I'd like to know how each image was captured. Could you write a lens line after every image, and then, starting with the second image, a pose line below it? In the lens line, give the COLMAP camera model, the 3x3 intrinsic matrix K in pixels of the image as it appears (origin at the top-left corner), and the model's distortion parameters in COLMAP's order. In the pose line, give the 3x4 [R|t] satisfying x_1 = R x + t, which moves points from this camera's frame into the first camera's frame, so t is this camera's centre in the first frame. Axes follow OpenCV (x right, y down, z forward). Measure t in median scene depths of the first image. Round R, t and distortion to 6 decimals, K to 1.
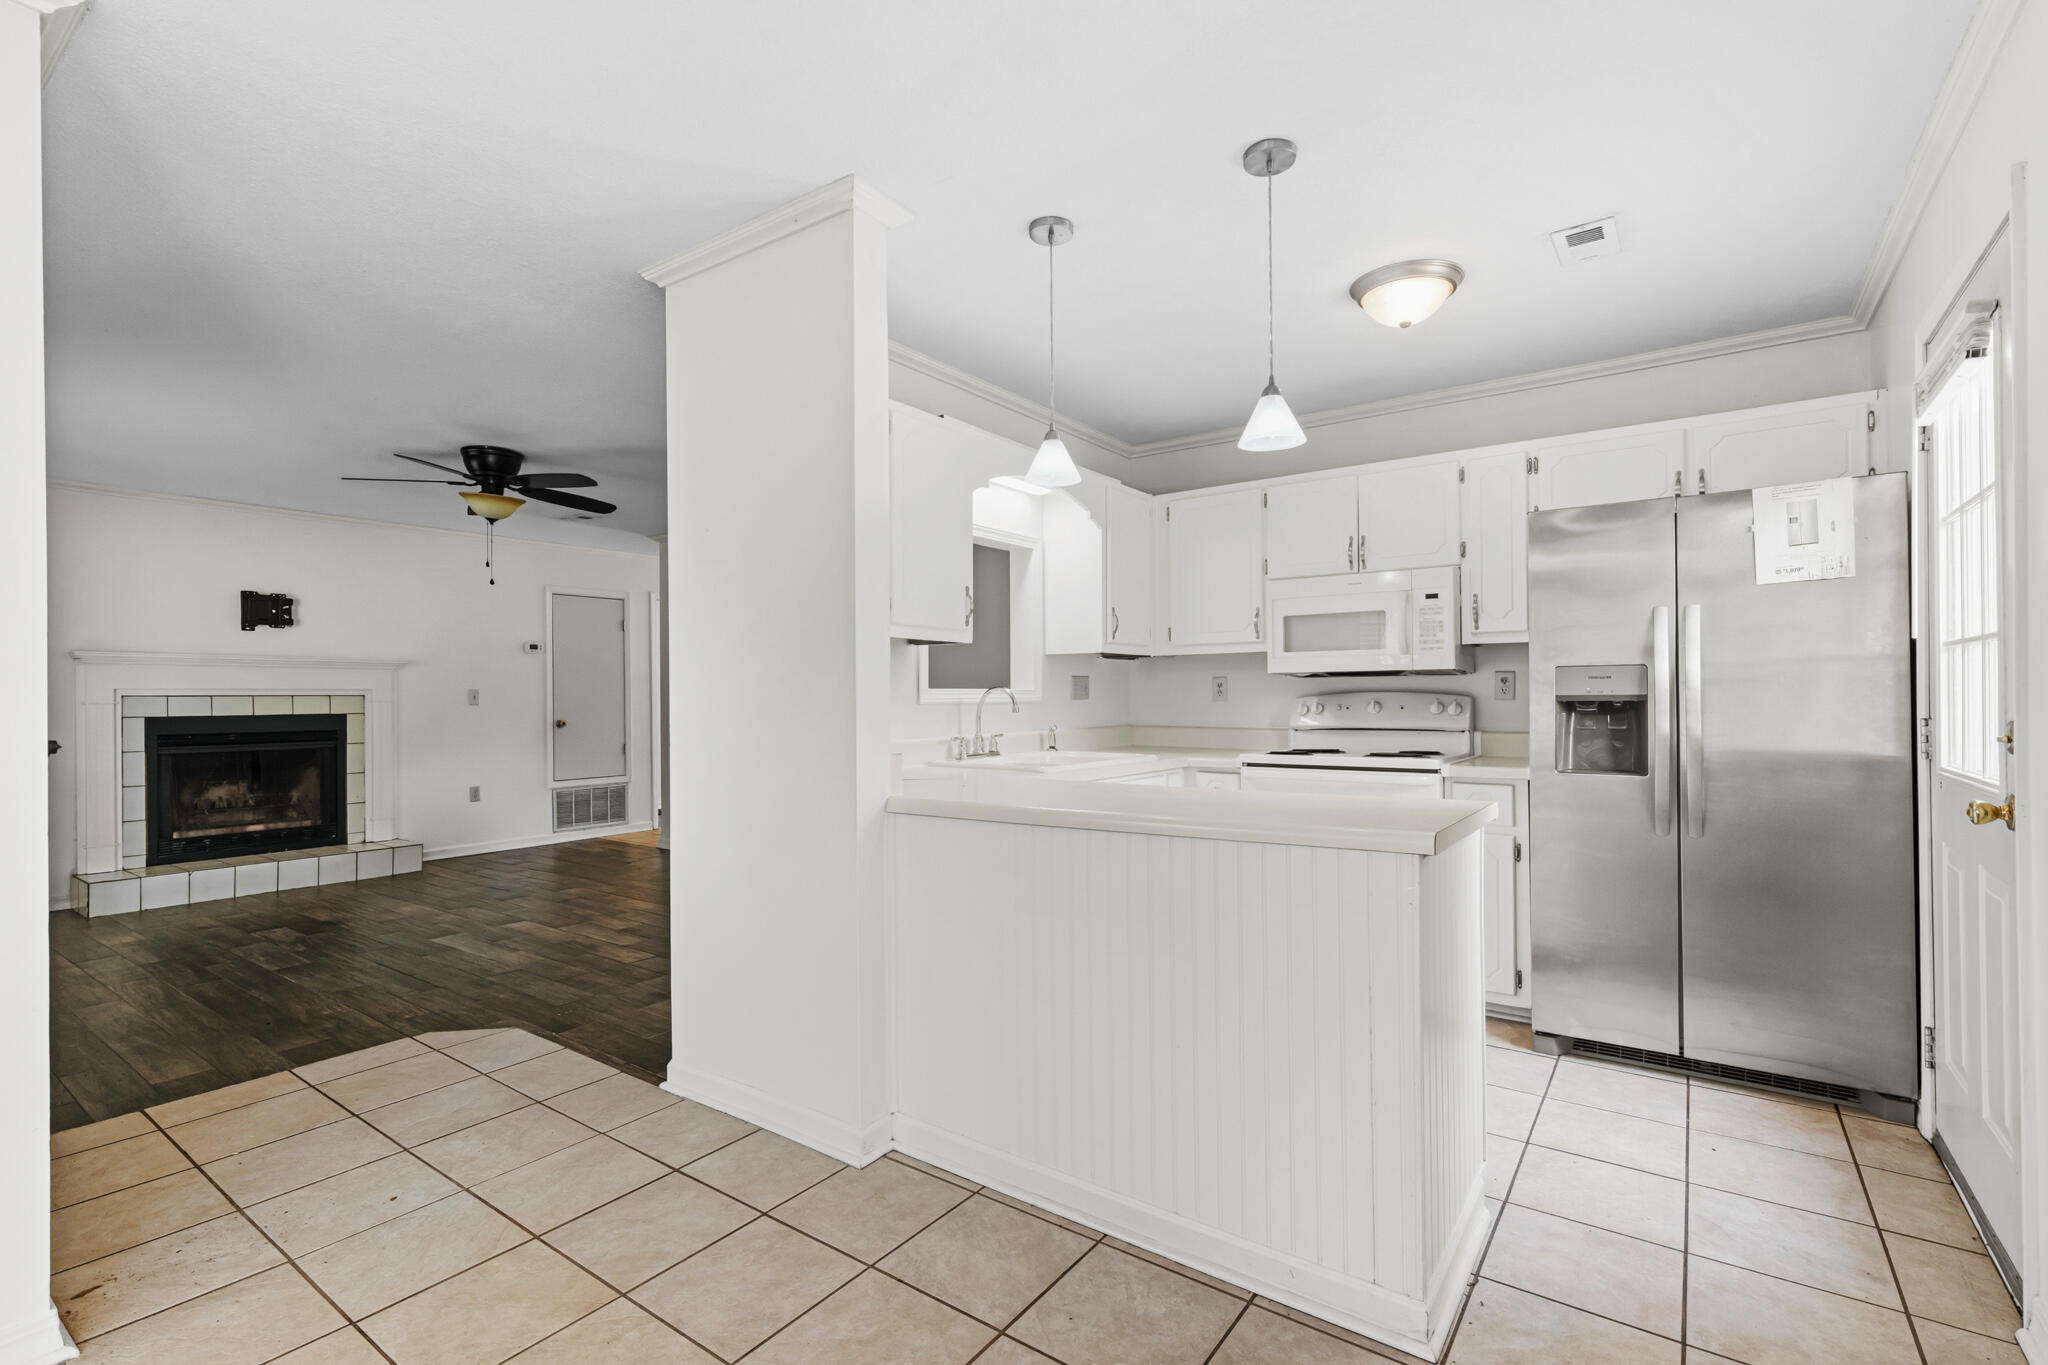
lens RADIAL K [[943.0, 0, 1025.8], [0, 943.0, 688.1], [0, 0, 1]] dist [0.007962, 0.001345]
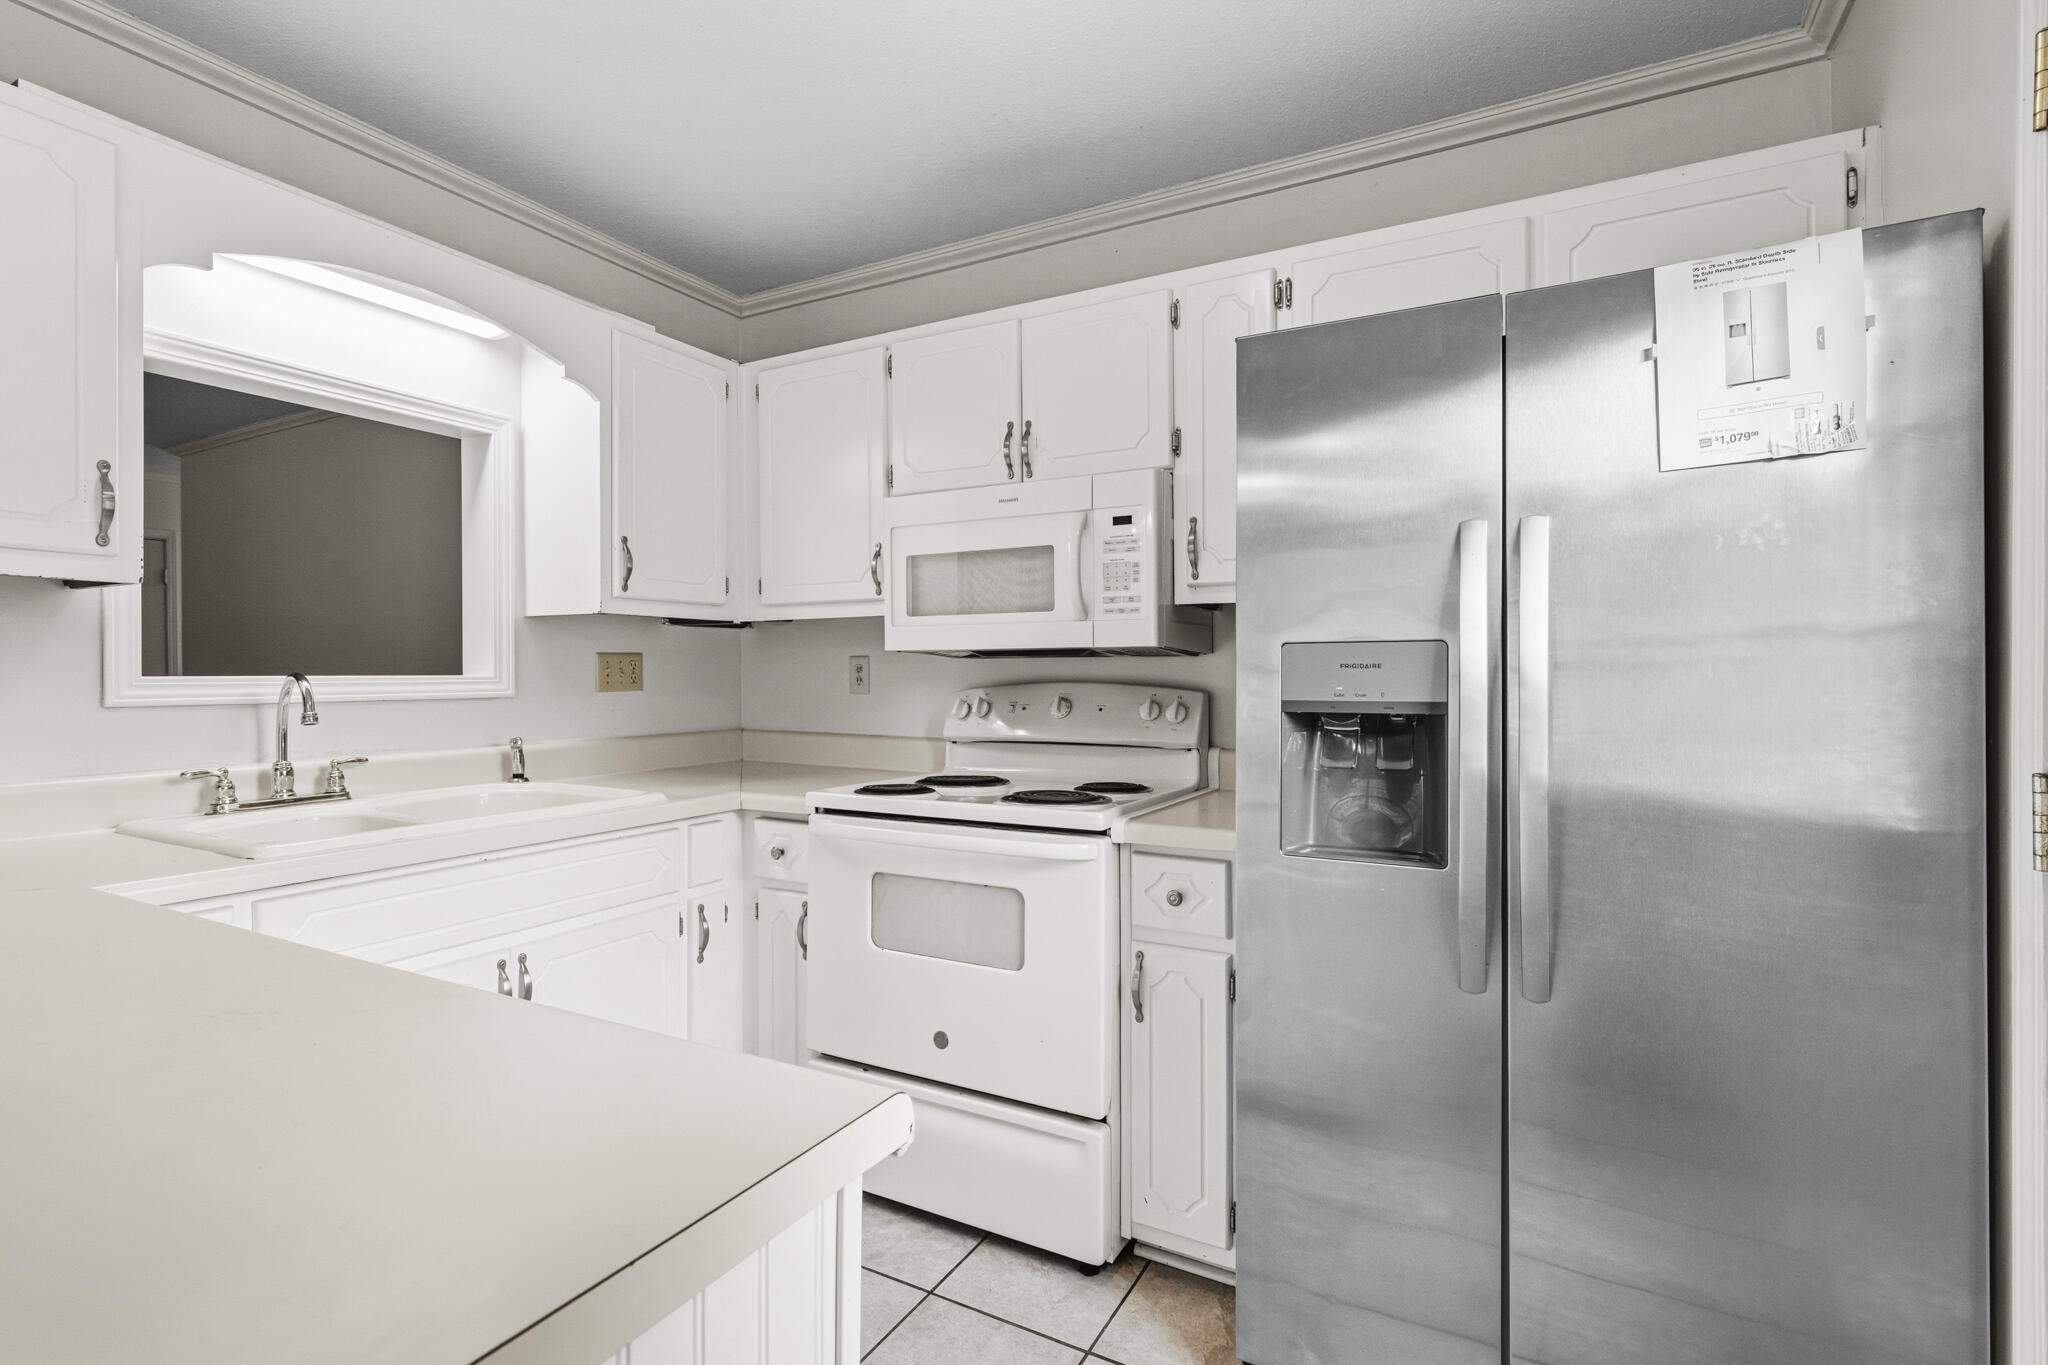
lens RADIAL K [[943.0, 0, 1036.3], [0, 943.0, 672.8], [0, 0, 1]] dist [0.007962, 0.001345]
pose [[0.992776, 0.006218, 0.119822, 0.268831], [-0.007293, 0.999937, 0.008534, -0.007488], [-0.119762, -0.009347, 0.992759, 0.375724]]
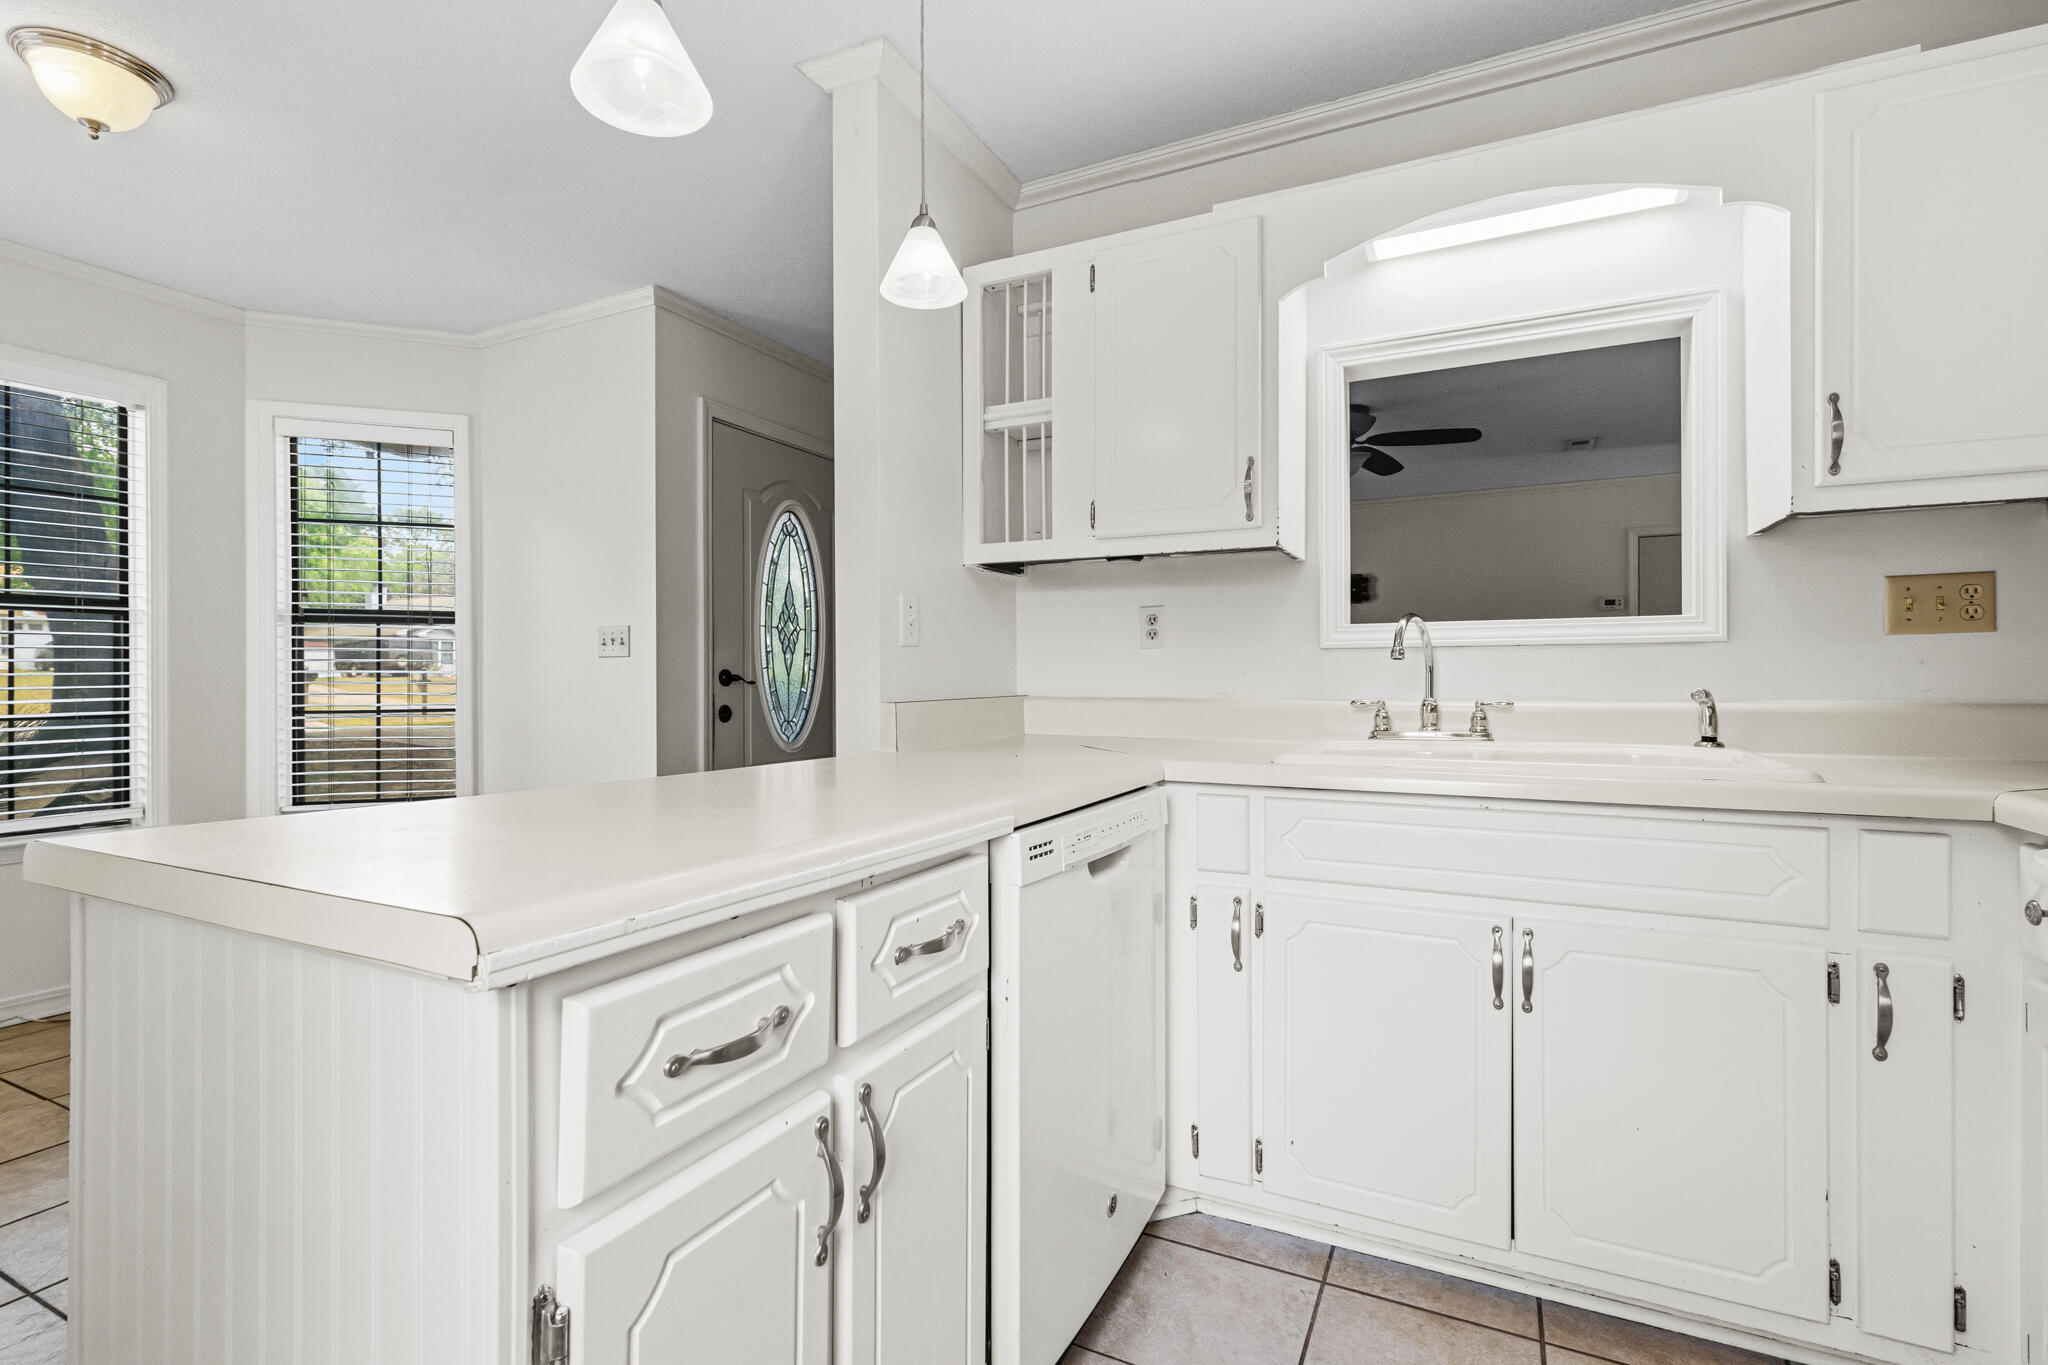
lens RADIAL K [[943.0, 0, 1024.6], [0, 943.0, 676.4], [0, 0, 1]] dist [0.007962, 0.001345]
pose [[0.151908, -0.000776, -0.988394, 0.420173], [0.011779, 0.999930, 0.001026, 0.027234], [0.988324, -0.011798, 0.151907, 0.588578]]
